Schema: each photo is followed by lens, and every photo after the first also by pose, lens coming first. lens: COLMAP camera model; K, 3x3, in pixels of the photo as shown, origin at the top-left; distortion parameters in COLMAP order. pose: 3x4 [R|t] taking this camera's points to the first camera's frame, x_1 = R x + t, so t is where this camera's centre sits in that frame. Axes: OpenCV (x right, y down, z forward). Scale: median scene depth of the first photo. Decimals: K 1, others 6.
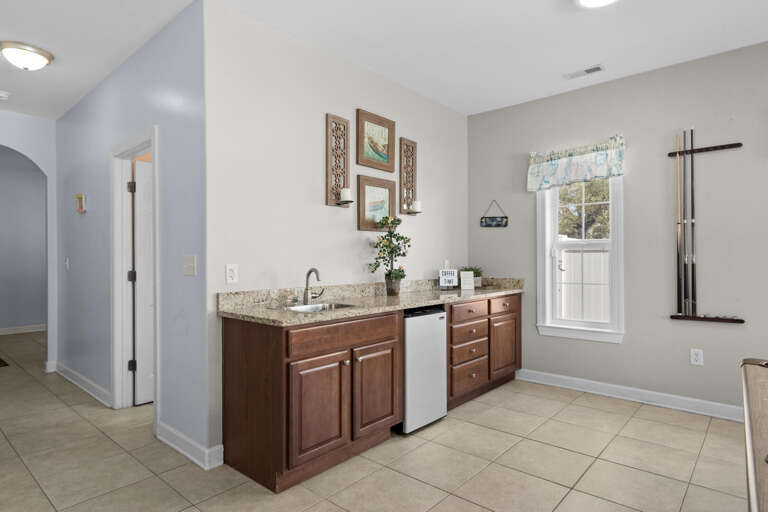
lens RADIAL K [[441.0, 0, 384.0], [0, 441.0, 256.0], [0, 0, 1]] dist [0.000325, 0.000461]
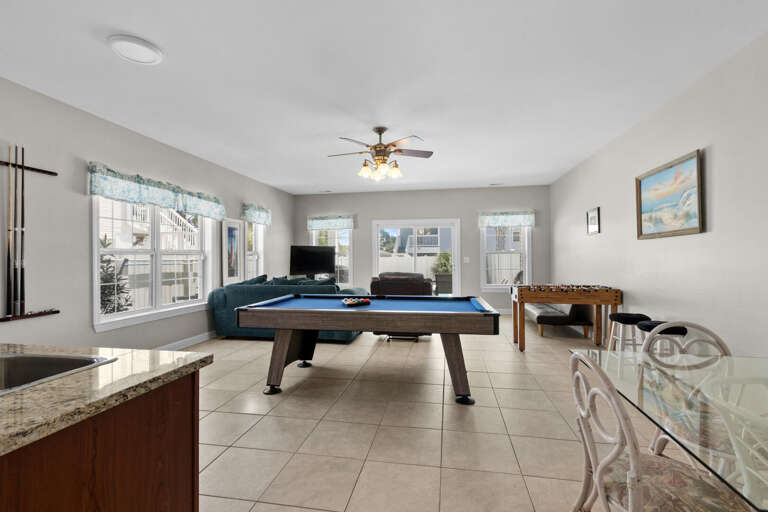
lens RADIAL K [[357.4, 0, 380.7], [0, 357.4, 253.2], [0, 0, 1]] dist [-0.000946, 0.000390]
pose [[-0.500091, 0.020610, 0.865728, -0.481818], [-0.001450, 0.999695, -0.024637, 0.001468], [-0.865972, -0.013576, -0.499908, 0.600745]]
